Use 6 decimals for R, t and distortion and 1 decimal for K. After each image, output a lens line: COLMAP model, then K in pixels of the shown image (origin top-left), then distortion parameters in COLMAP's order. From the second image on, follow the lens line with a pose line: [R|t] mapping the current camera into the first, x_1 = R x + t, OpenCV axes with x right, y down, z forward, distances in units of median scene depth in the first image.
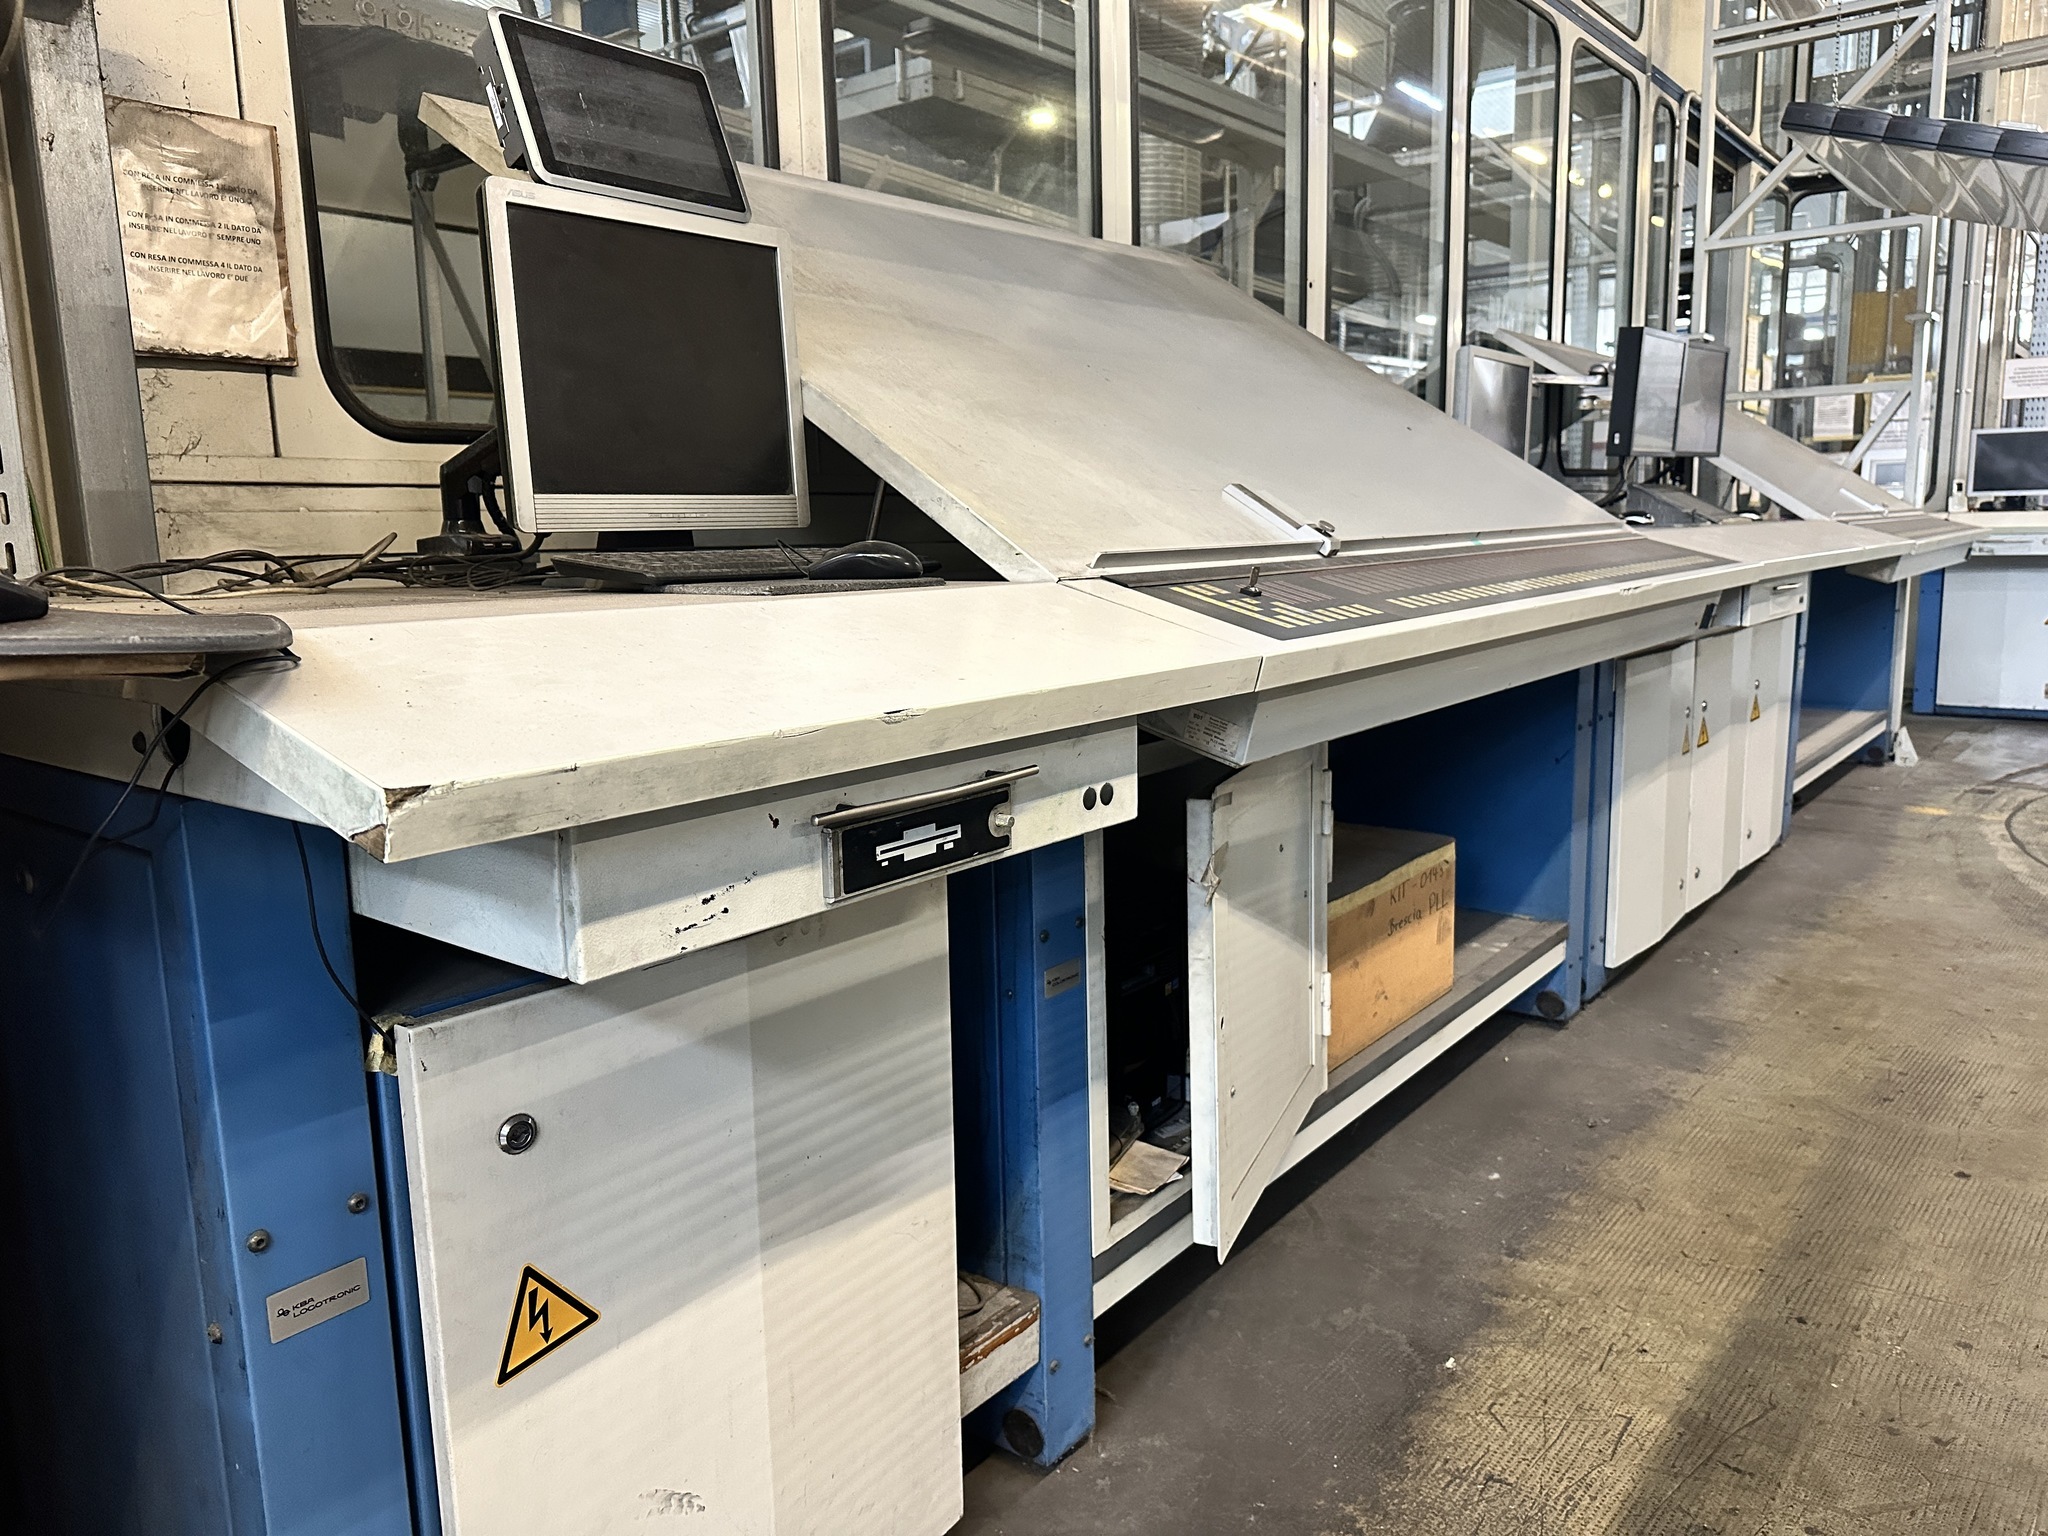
lens RADIAL K [[1457.2, 0, 1032.5], [0, 1457.2, 756.0], [0, 0, 1]] dist [0.003665, -0.005312]
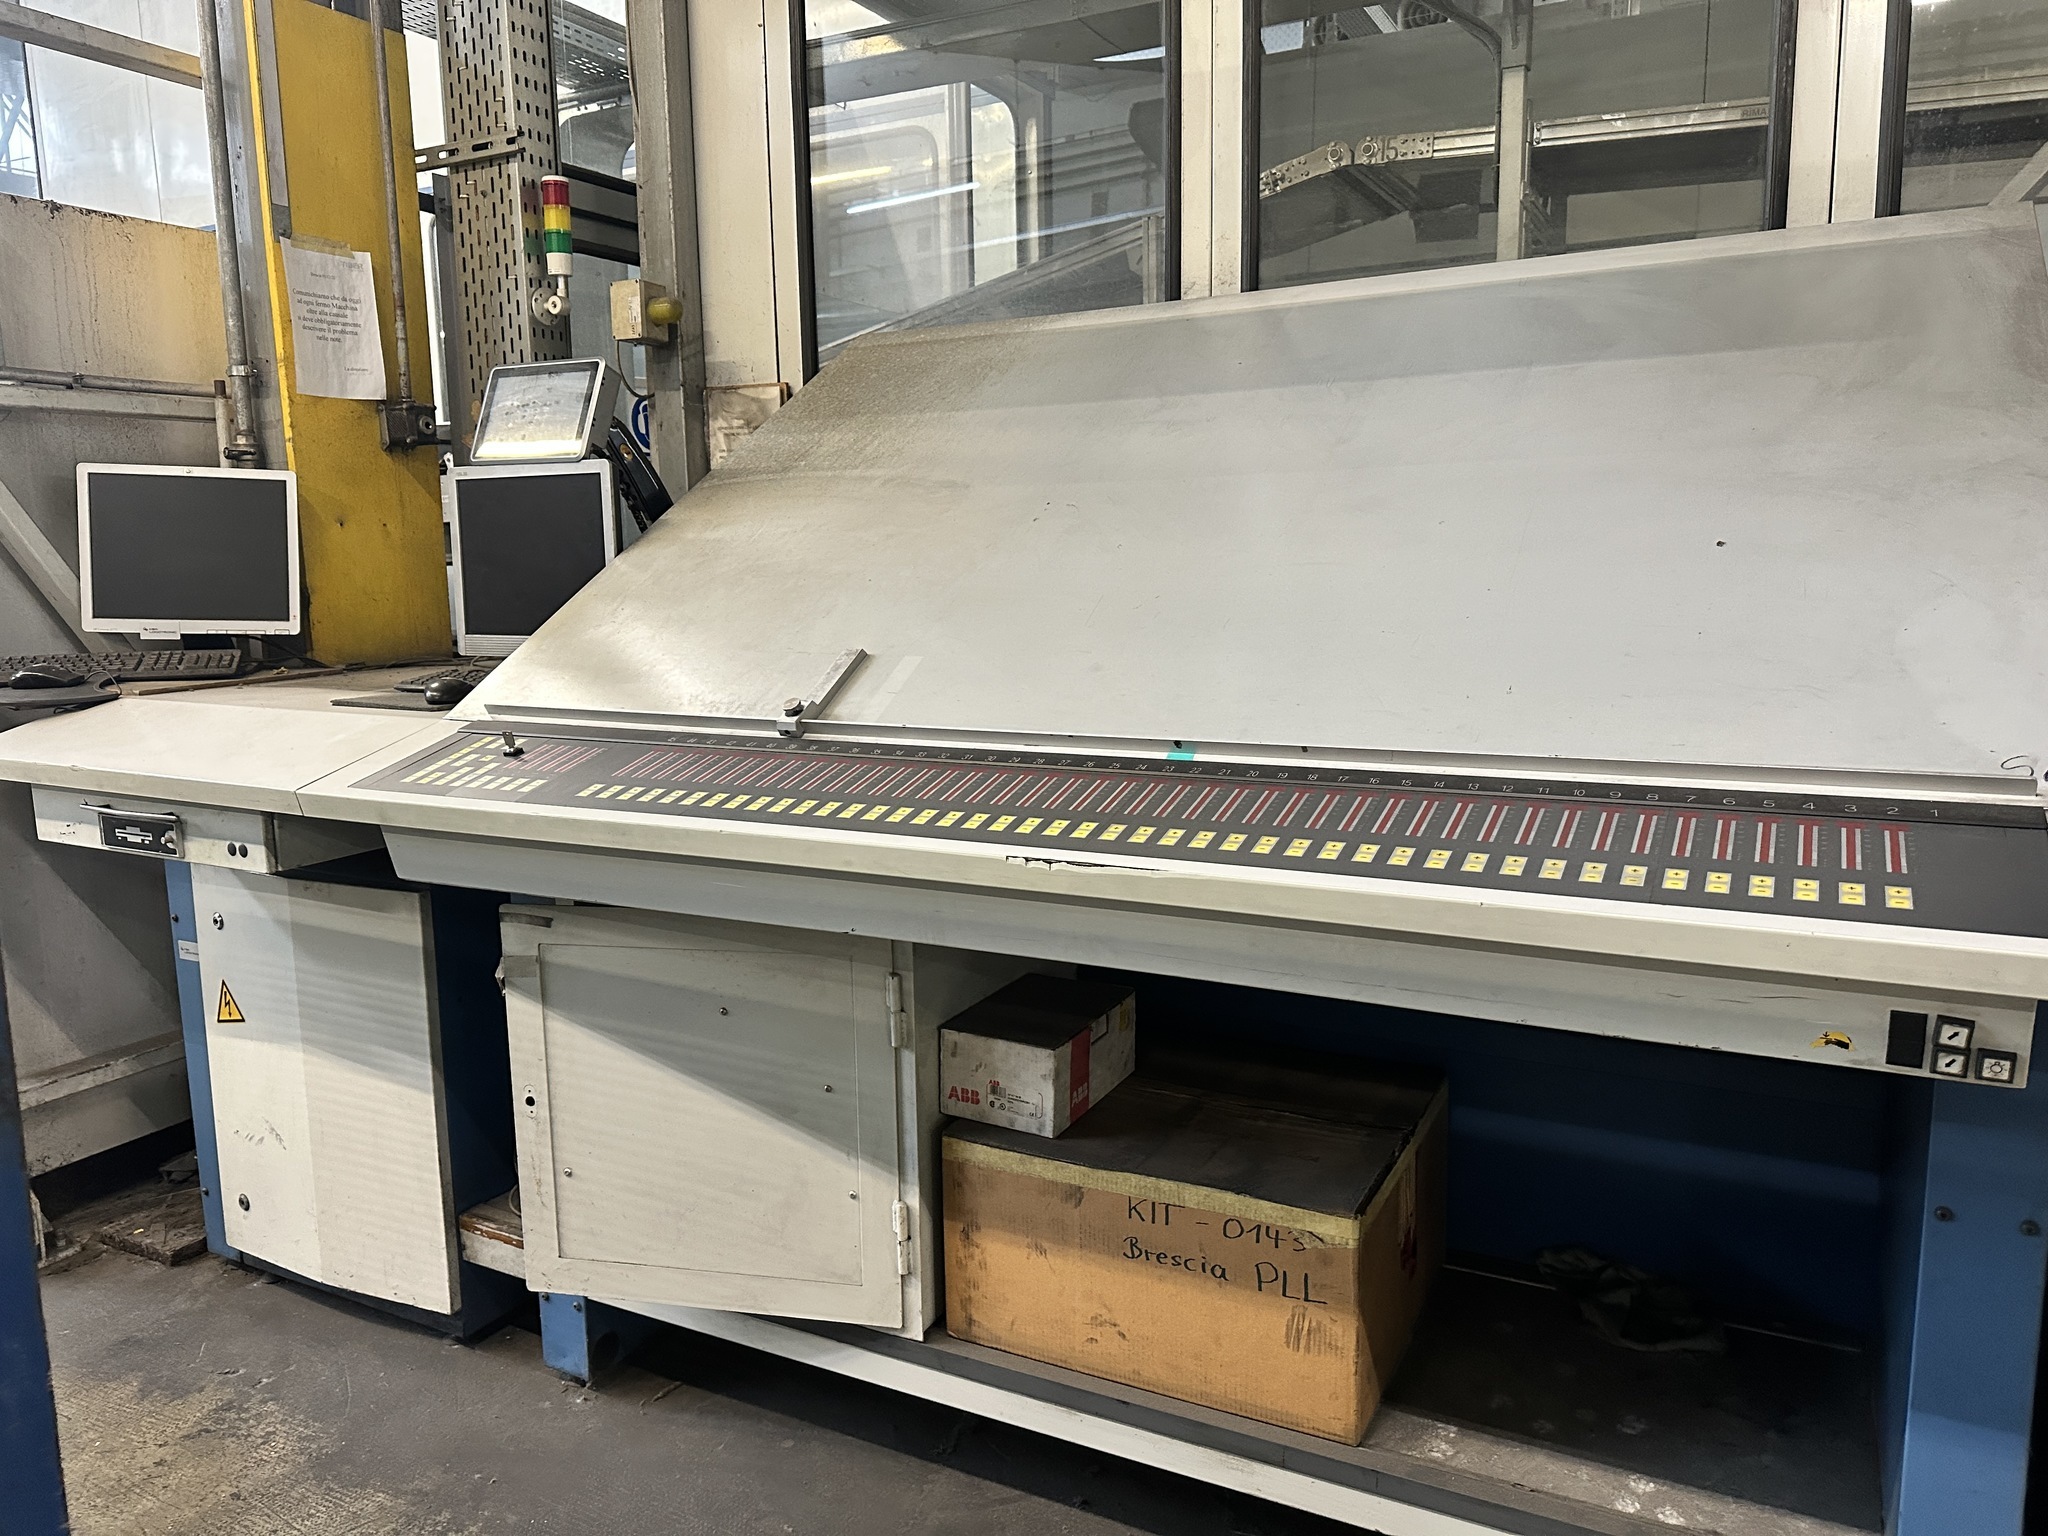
lens RADIAL K [[1457.2, 0, 1030.9], [0, 1457.2, 778.6], [0, 0, 1]] dist [0.003665, -0.005312]
pose [[0.174045, 0.173900, -0.969261, 1.777876], [-0.145725, 0.977995, 0.149300, -0.427346], [0.973896, 0.115261, 0.195557, 1.511925]]
